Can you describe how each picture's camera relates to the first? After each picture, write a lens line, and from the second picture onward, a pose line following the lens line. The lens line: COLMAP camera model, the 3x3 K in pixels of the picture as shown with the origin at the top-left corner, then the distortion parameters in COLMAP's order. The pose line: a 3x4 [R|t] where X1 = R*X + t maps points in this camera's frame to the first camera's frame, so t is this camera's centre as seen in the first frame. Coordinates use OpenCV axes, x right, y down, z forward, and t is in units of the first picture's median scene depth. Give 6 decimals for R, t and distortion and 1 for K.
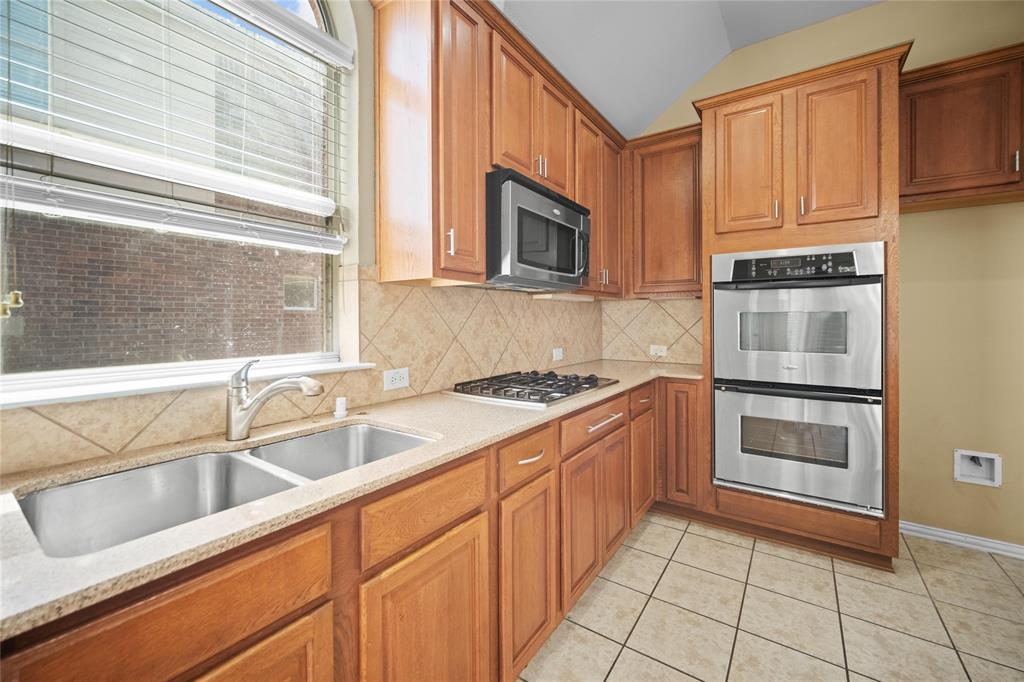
lens RADIAL K [[413.4, 0, 510.7], [0, 413.4, 320.8], [0, 0, 1]] dist [-0.001475, -0.000321]
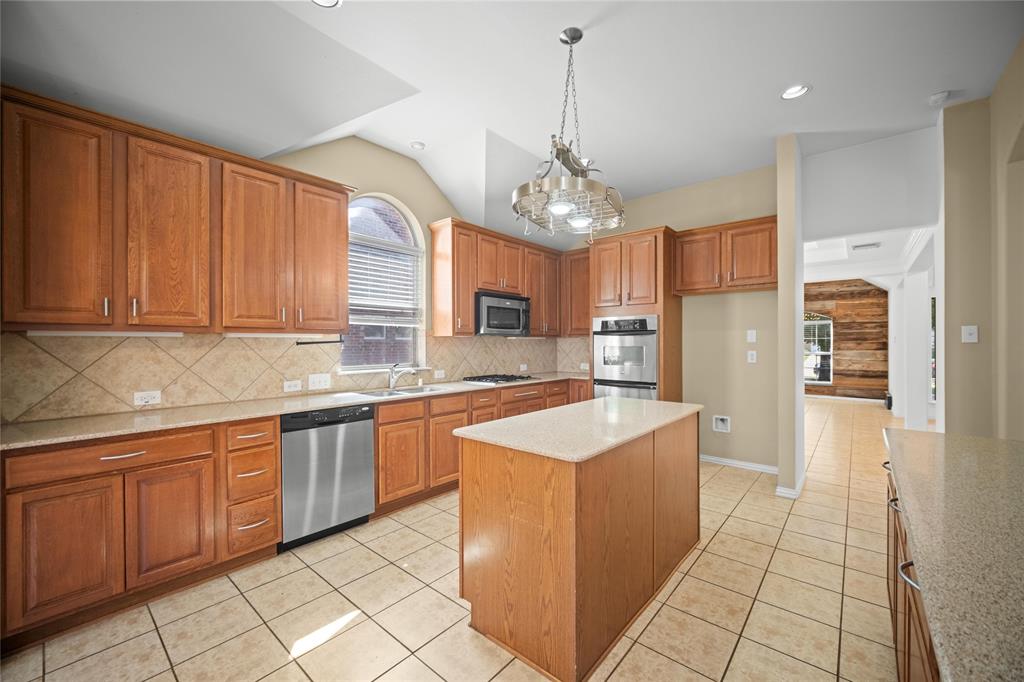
lens RADIAL K [[404.6, 0, 509.4], [0, 404.6, 342.4], [0, 0, 1]] dist [-0.004412, -0.000251]
pose [[0.994411, -0.000372, -0.105575, 0.355402], [-0.000033, 0.999993, -0.003837, -0.039074], [0.105575, 0.003820, 0.994404, -1.231533]]
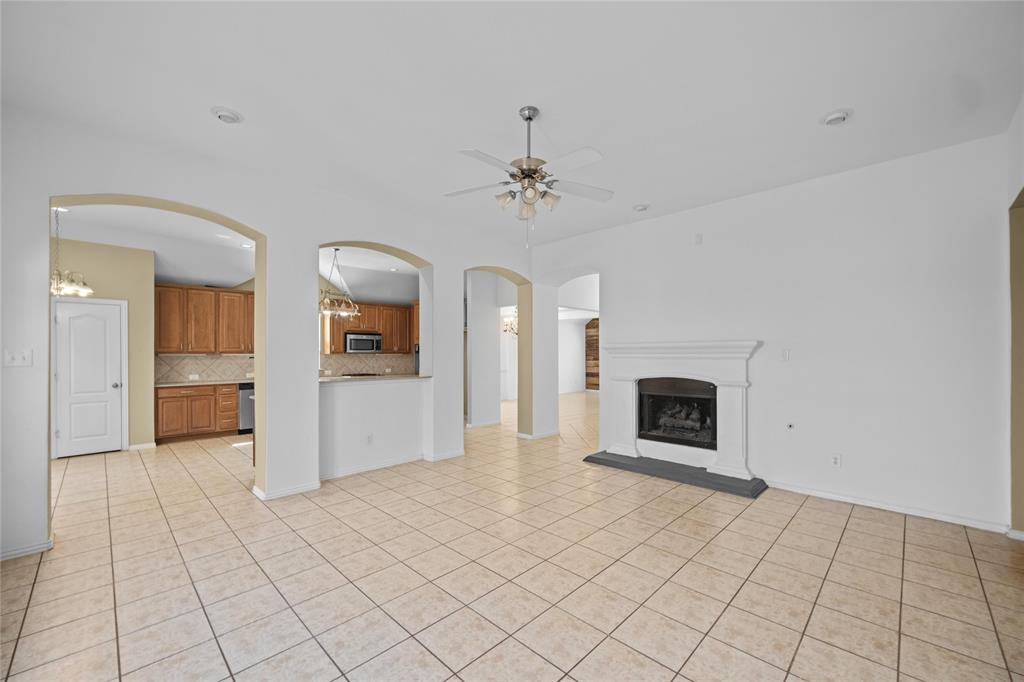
lens RADIAL K [[408.4, 0, 500.2], [0, 408.4, 351.9], [0, 0, 1]] dist [0.002772, 0.000103]
pose [[0.983377, -0.003502, -0.181541, 2.375952], [0.001480, 0.999935, -0.011272, -0.048838], [0.181569, 0.010816, 0.983319, -3.123289]]
